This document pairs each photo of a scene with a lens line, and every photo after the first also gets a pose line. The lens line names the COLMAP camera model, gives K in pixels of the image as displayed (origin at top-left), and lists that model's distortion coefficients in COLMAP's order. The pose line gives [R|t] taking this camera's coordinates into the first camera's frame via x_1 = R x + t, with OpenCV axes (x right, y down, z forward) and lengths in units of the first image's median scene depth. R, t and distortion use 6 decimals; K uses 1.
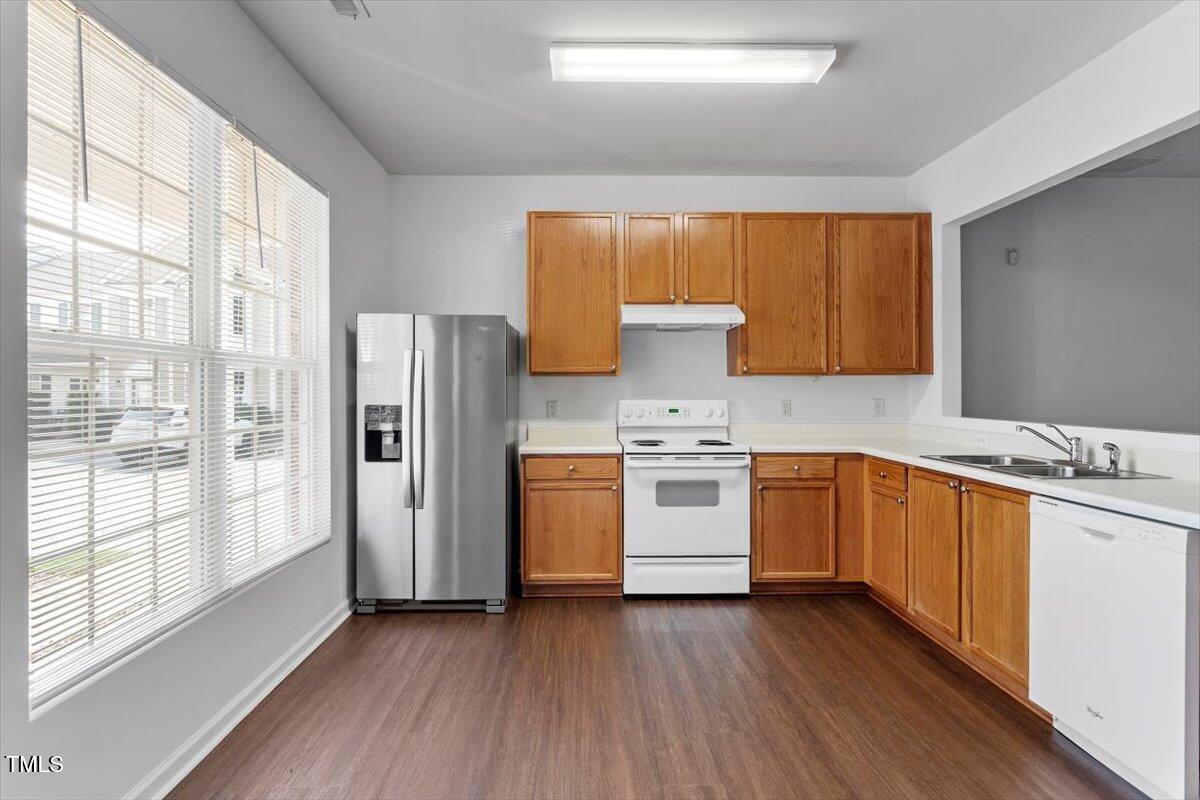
lens RADIAL K [[616.3, 0, 598.8], [0, 616.3, 393.1], [0, 0, 1]] dist [-0.002413, -0.000887]
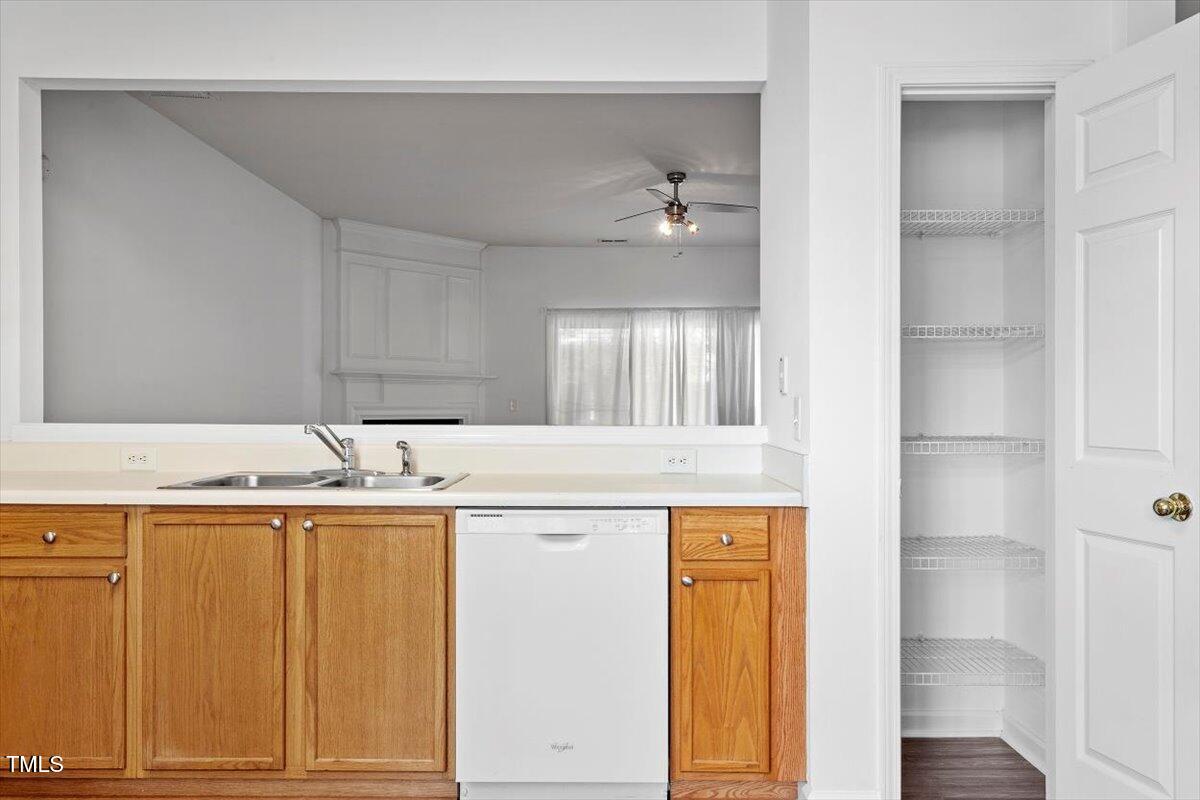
lens RADIAL K [[865.2, 0, 595.8], [0, 865.2, 402.5], [0, 0, 1]] dist [-0.002027, 0.002184]
pose [[0.031412, -0.000340, 0.999506, -0.213292], [0.000961, 0.999999, 0.000310, 0.020654], [-0.999506, 0.000951, 0.031413, 0.485917]]
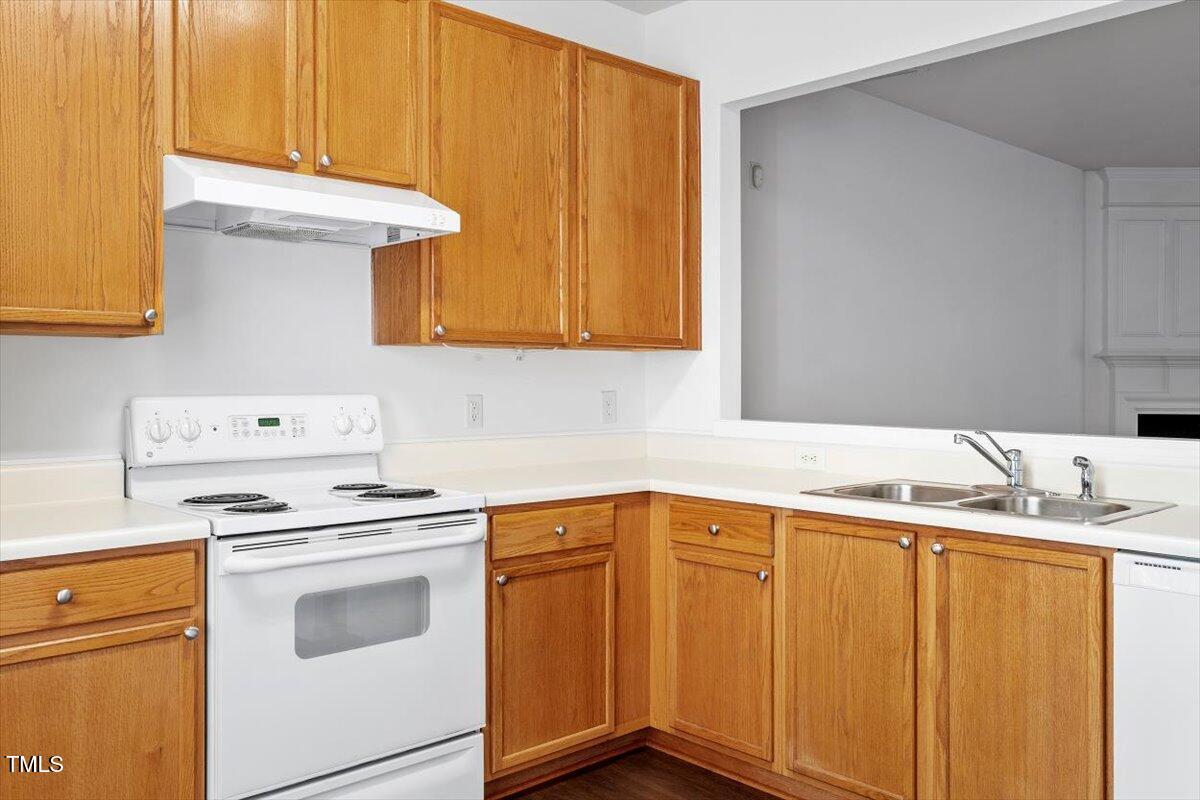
lens RADIAL K [[974.8, 0, 592.4], [0, 974.8, 380.5], [0, 0, 1]] dist [0.011257, -0.004339]
pose [[0.754490, 0.001256, 0.656311, -0.176646], [-0.000194, 0.999999, -0.001690, 0.001040], [-0.656312, 0.001148, 0.754489, 0.379182]]
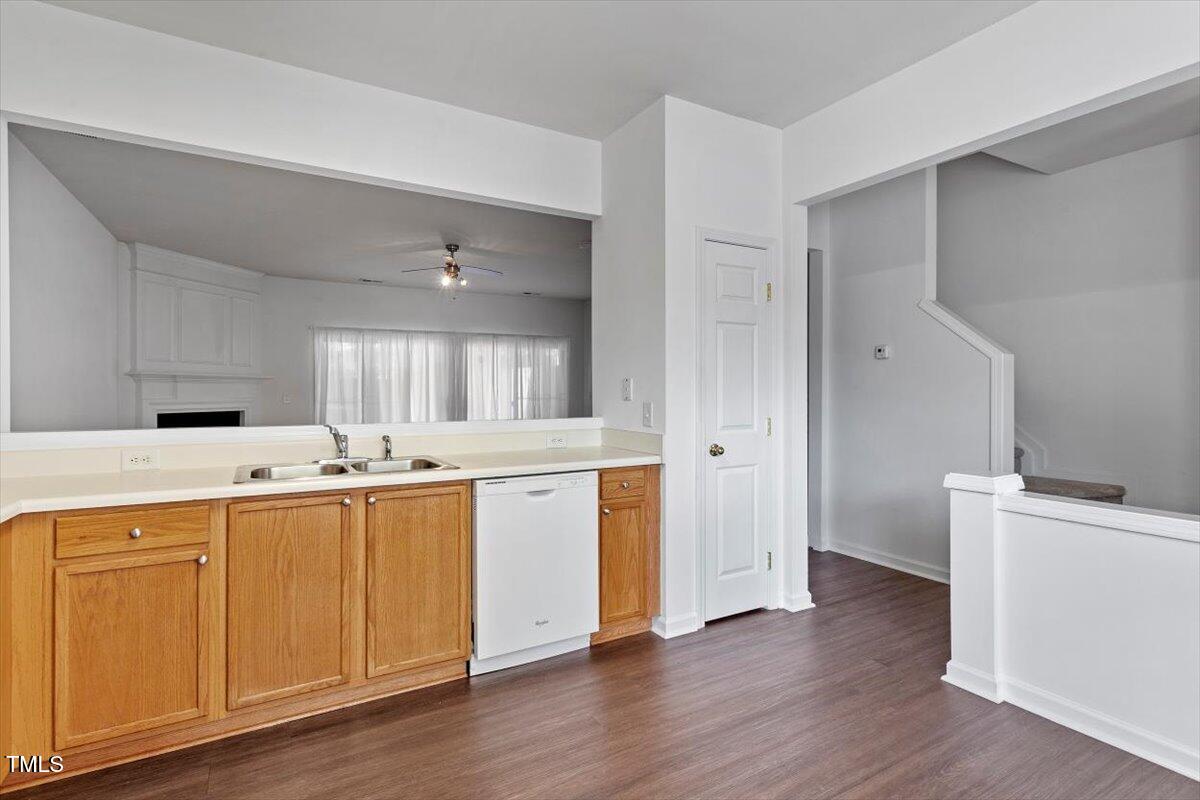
lens RADIAL K [[581.4, 0, 599.8], [0, 581.4, 391.4], [0, 0, 1]] dist [0.003141, -0.000201]
pose [[-0.475067, -0.001315, 0.879949, -0.217451], [0.003768, 0.999987, 0.003529, -0.002488], [-0.879942, 0.004992, -0.475056, 0.800463]]
